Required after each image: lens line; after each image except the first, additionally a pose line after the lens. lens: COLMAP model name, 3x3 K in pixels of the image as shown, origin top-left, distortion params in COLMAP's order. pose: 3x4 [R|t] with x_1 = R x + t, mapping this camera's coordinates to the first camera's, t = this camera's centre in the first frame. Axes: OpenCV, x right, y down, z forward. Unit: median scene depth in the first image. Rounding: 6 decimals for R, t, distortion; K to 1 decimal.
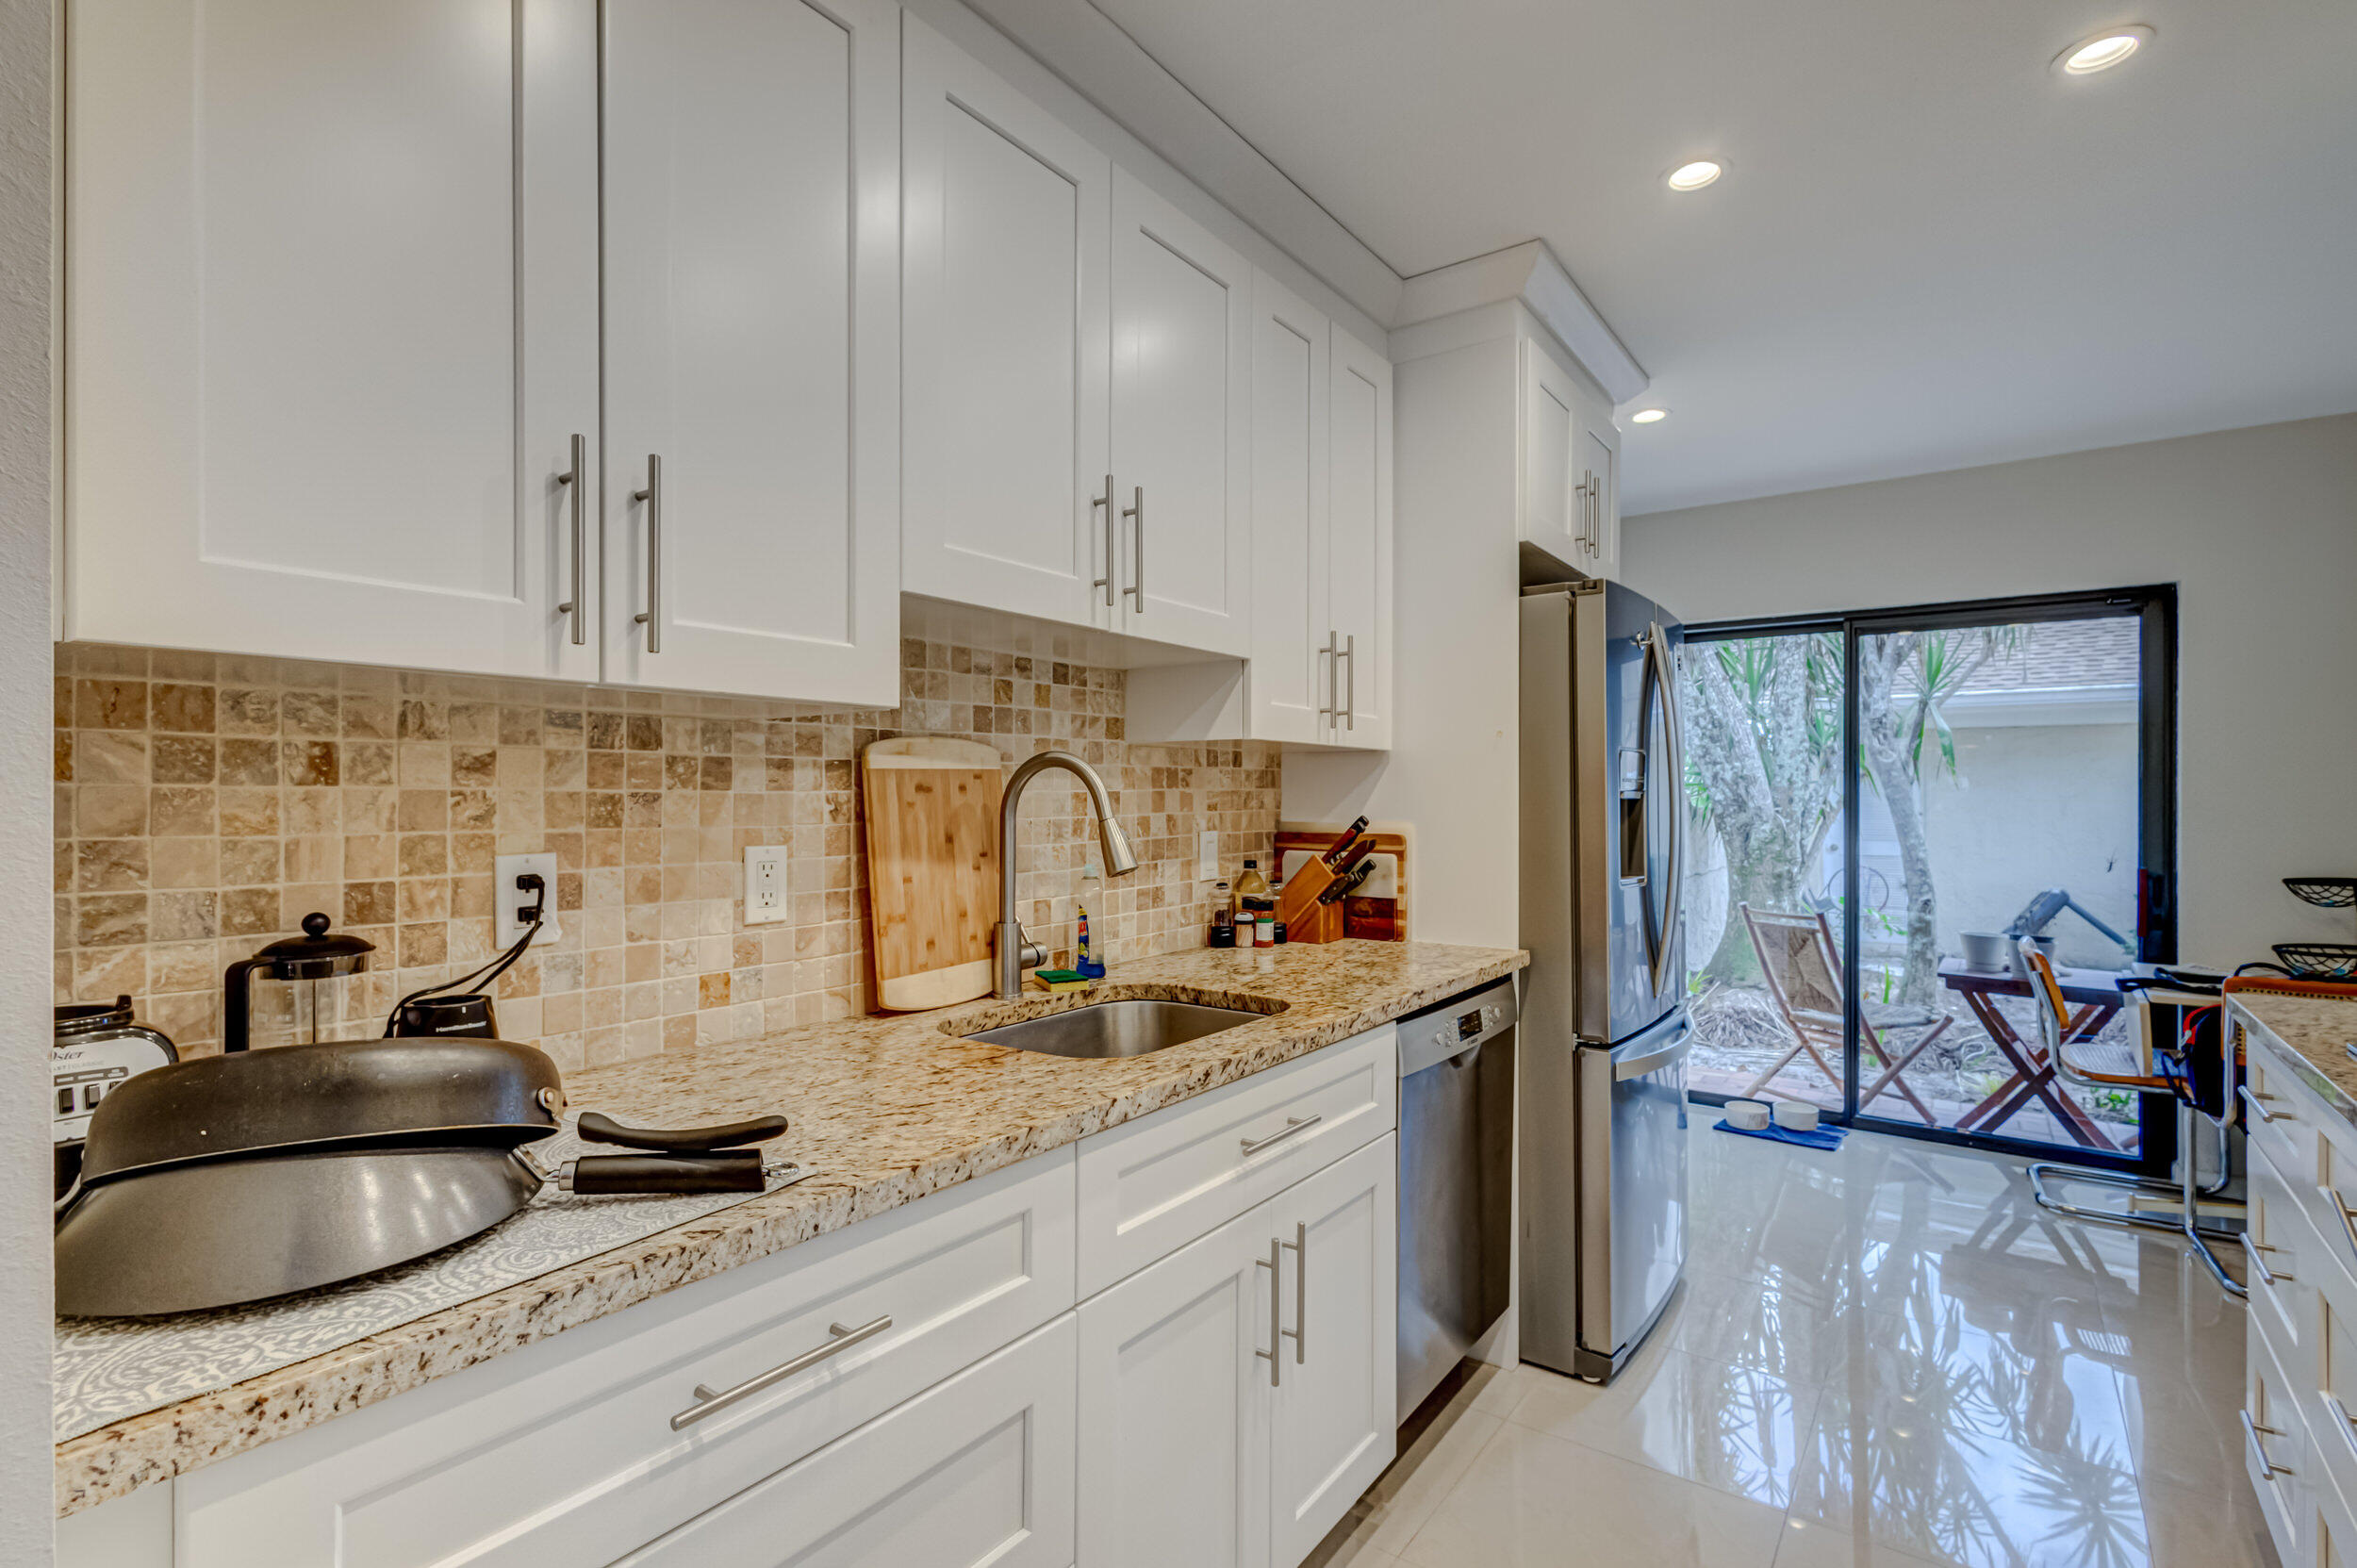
lens RADIAL K [[1107.3, 0, 1177.4], [0, 1107.3, 786.1], [0, 0, 1]] dist [0.004956, 0.000404]
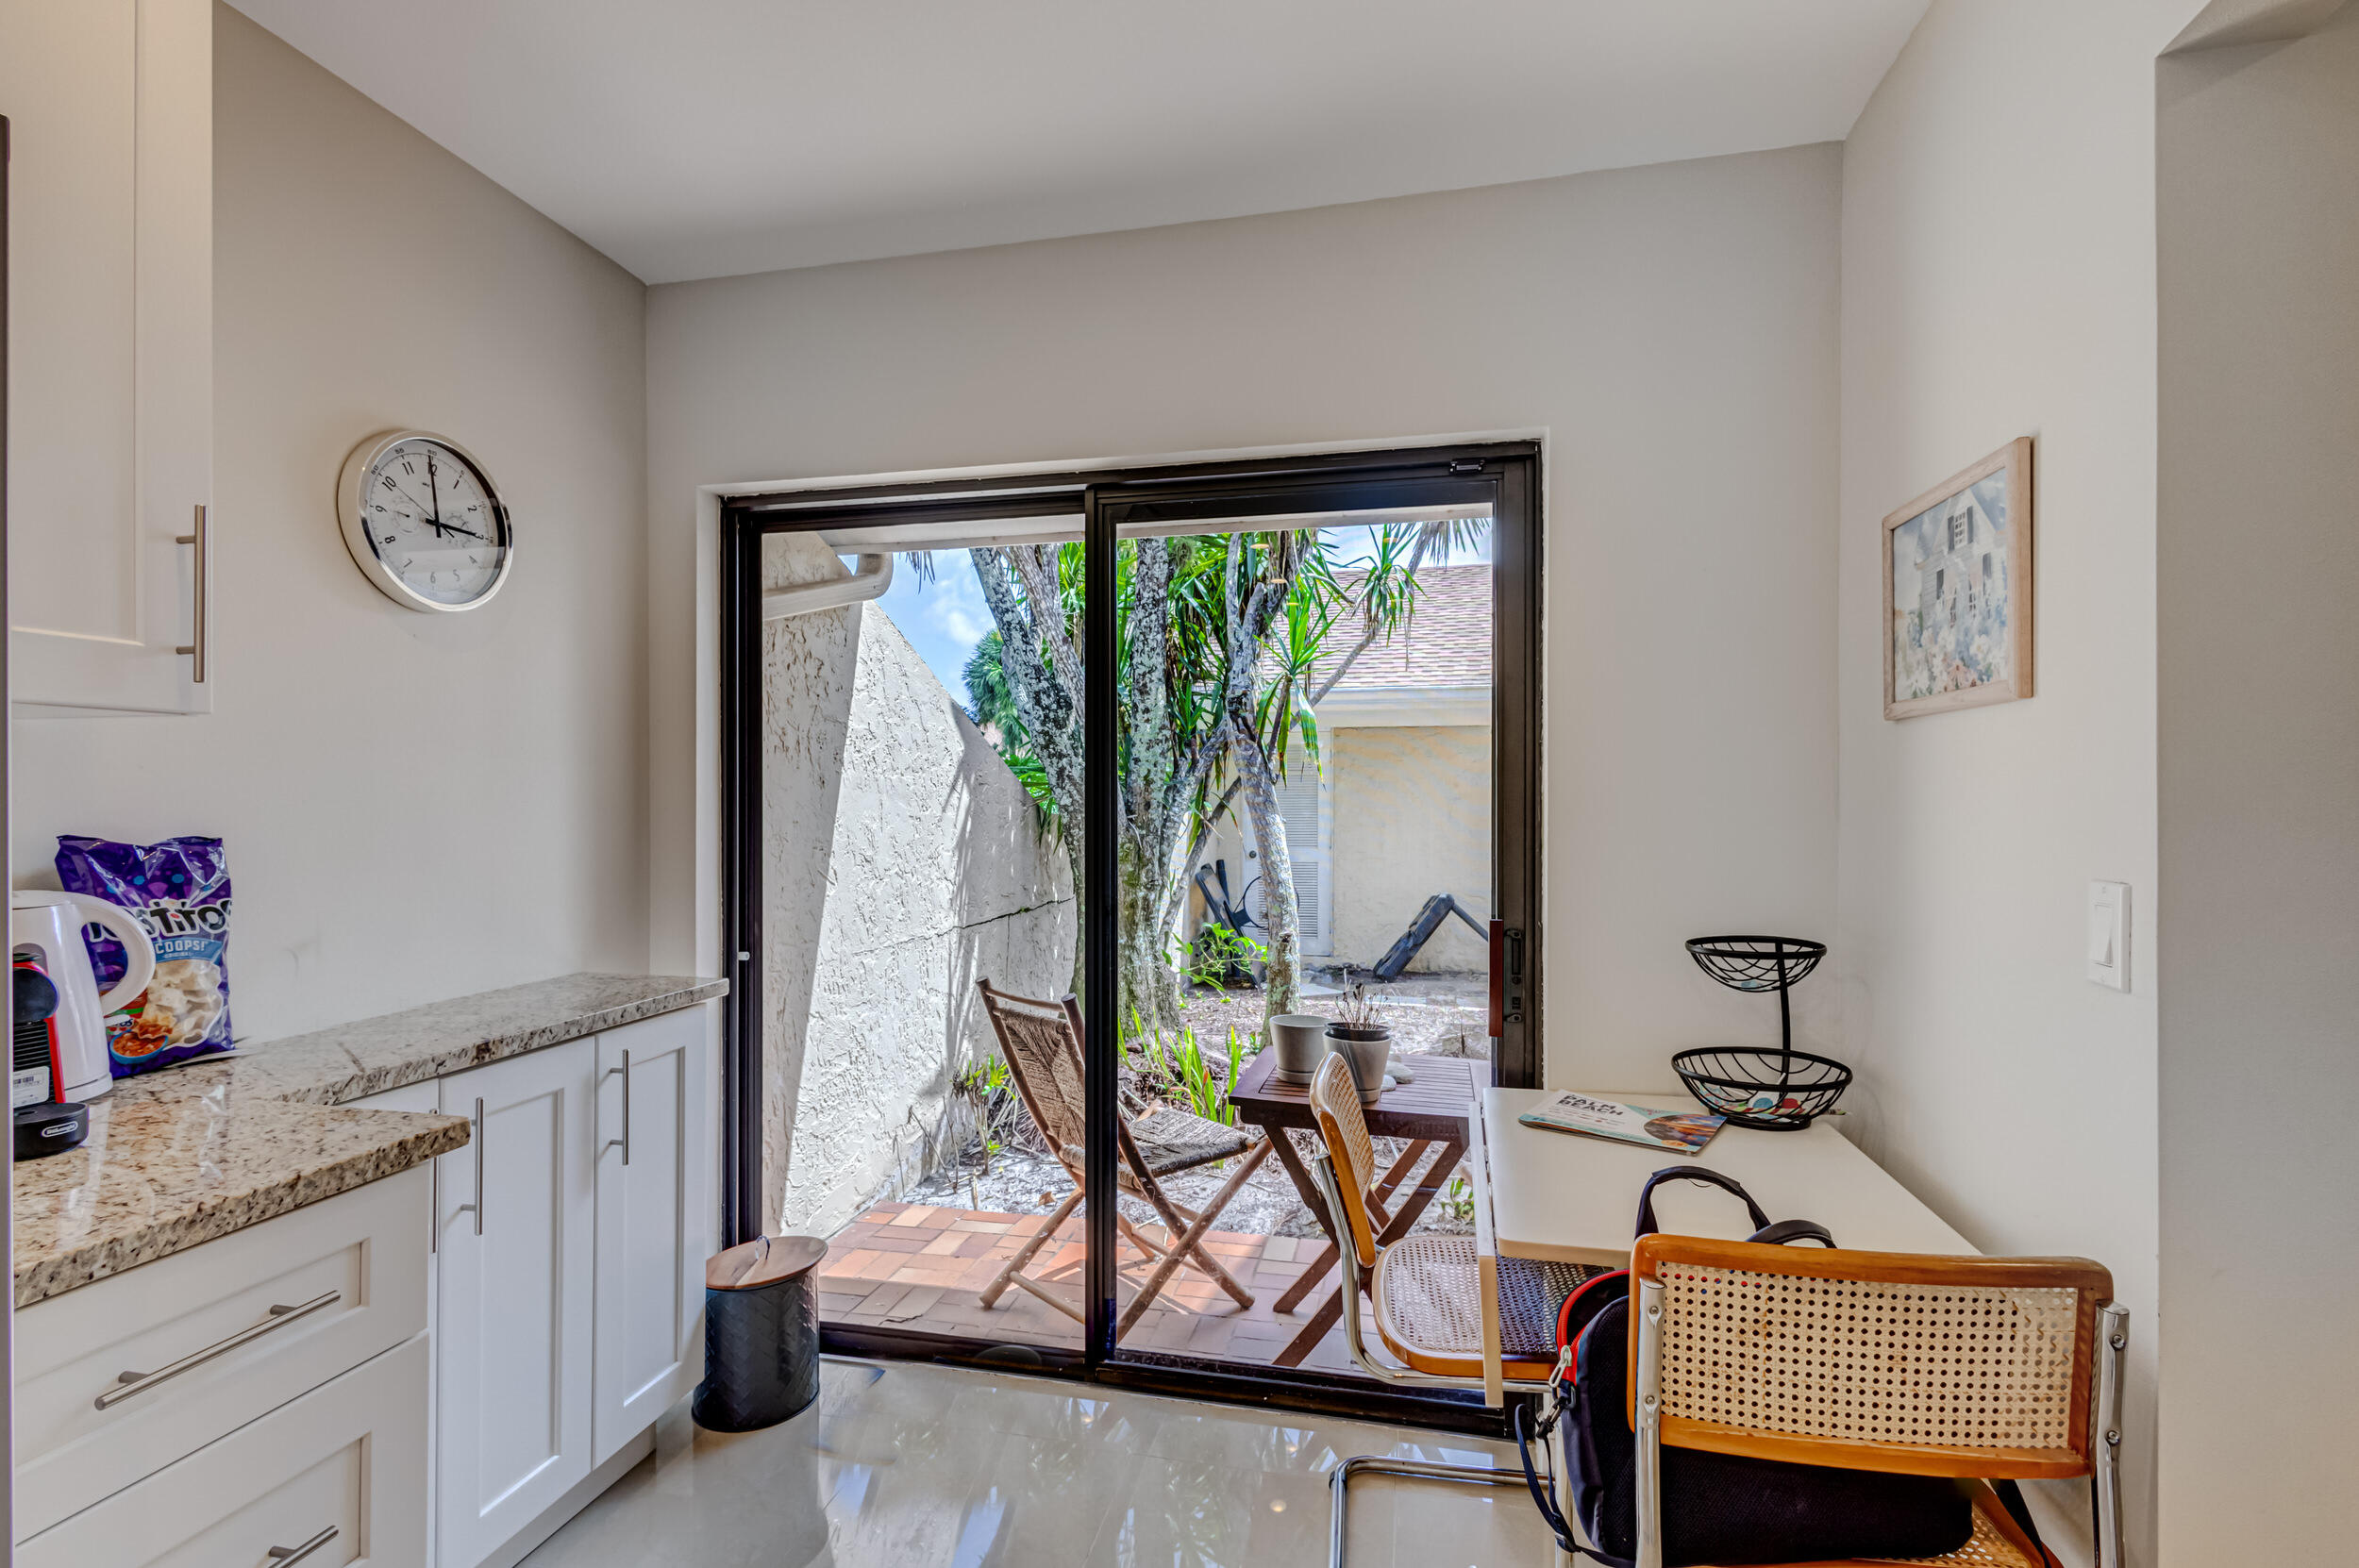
lens RADIAL K [[1108.1, 0, 1180.8], [0, 1108.1, 793.3], [0, 0, 1]] dist [0.004956, 0.000404]
pose [[0.913381, -0.002377, 0.407098, 0.385519], [0.001400, 0.999995, 0.002698, 0.004047], [-0.407102, -0.001894, 0.913381, 0.430412]]
